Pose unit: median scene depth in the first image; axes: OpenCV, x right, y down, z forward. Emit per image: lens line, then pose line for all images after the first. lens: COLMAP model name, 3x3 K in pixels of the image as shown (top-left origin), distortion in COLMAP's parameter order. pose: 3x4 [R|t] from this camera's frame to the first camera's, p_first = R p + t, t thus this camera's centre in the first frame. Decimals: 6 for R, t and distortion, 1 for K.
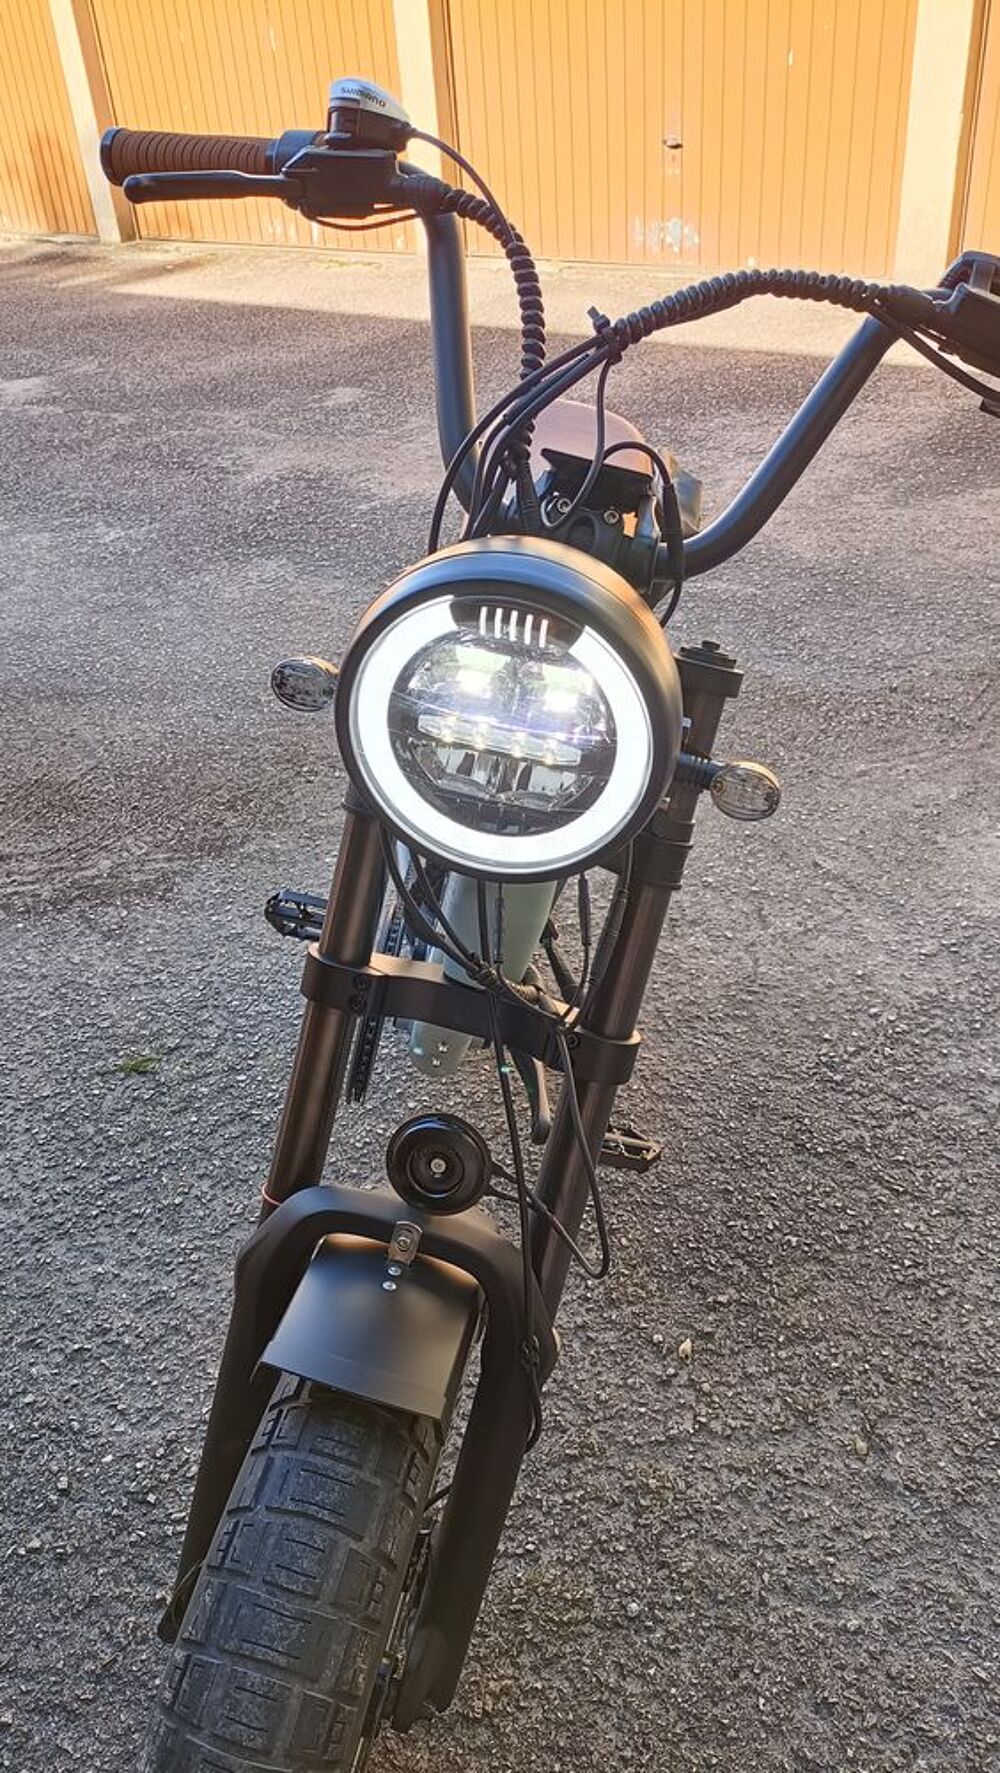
lens RADIAL K [[1358.2, 0, 500.0], [0, 1358.2, 886.5], [0, 0, 1]] dist [0.096386, -0.135835]
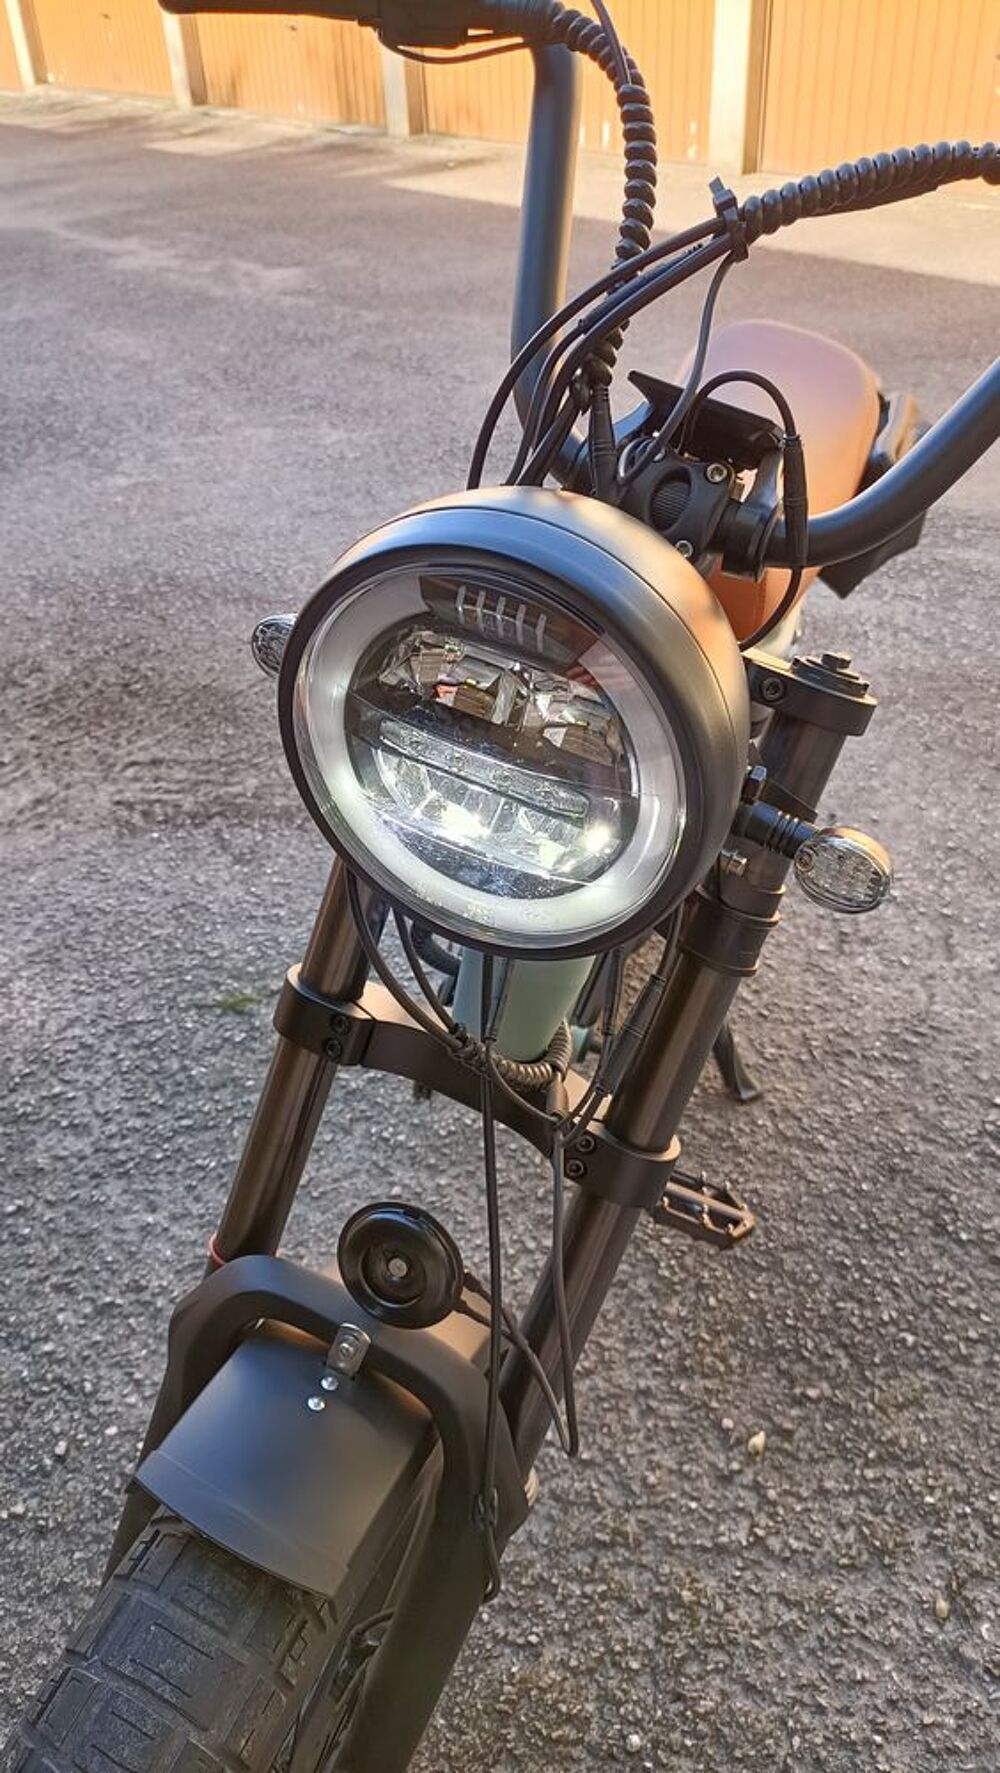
lens RADIAL K [[1351.4, 0, 506.1], [0, 1351.4, 874.9], [0, 0, 1]] dist [0.049611, -0.053429]
pose [[0.976653, 0.147104, -0.156553, 0.062787], [-0.139907, 0.988574, 0.056100, -0.044726], [0.163017, -0.032888, 0.986075, 0.137969]]
